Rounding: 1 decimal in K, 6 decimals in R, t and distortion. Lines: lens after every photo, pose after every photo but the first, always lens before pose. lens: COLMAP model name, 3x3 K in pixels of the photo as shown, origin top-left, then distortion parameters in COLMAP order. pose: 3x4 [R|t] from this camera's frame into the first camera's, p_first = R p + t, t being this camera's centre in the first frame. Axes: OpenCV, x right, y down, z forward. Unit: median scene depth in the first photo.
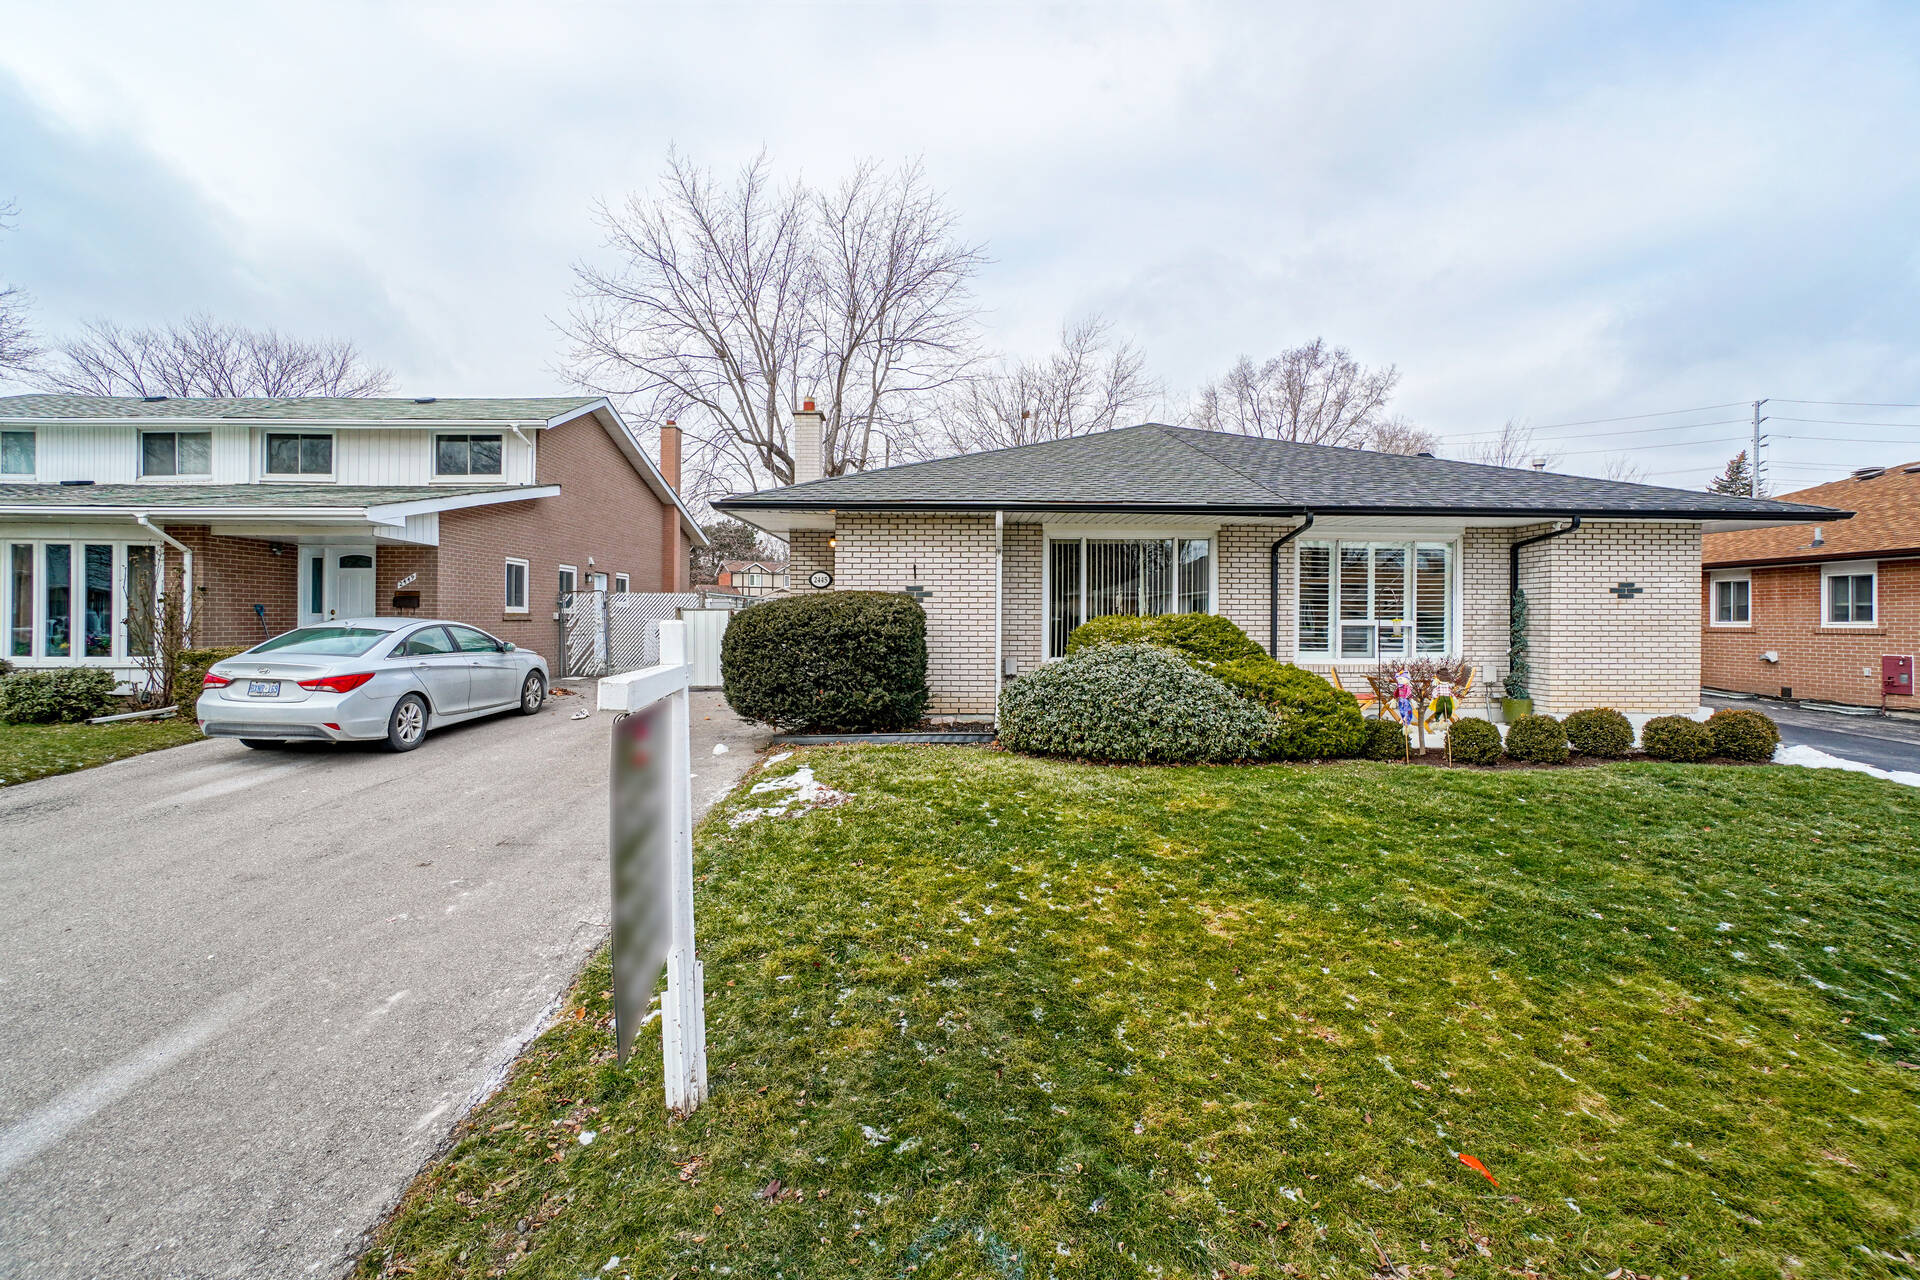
lens RADIAL K [[833.9, 0, 913.1], [0, 833.9, 617.0], [0, 0, 1]] dist [-0.041453, 0.008404]
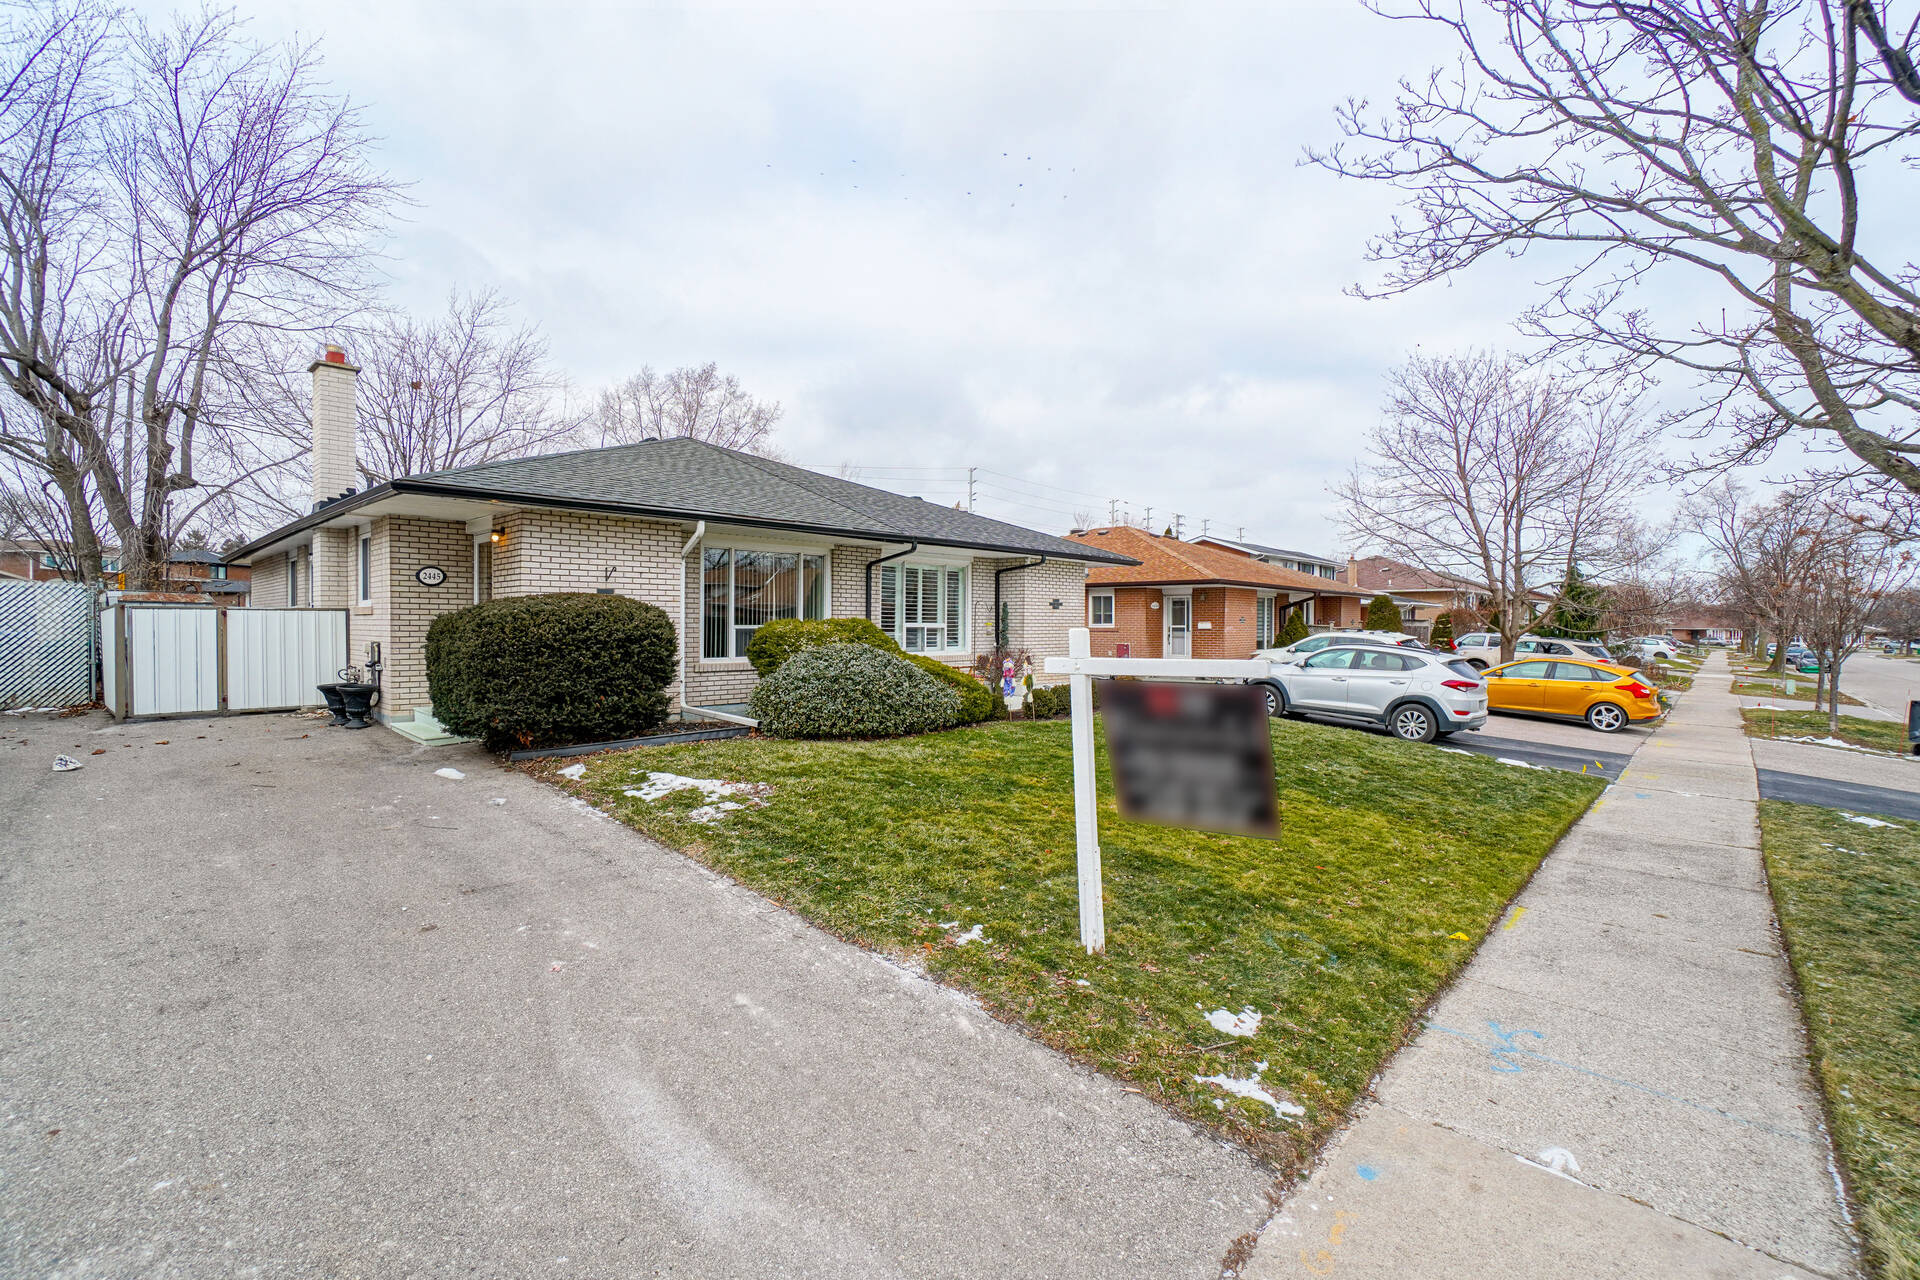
lens RADIAL K [[833.9, 0, 951.0], [0, 833.9, 647.2], [0, 0, 1]] dist [-0.041453, 0.008404]
pose [[0.693296, -0.021147, 0.720343, -0.391297], [-0.002818, 0.999482, 0.032054, -0.000985], [-0.720648, -0.024253, 0.692877, 0.038159]]
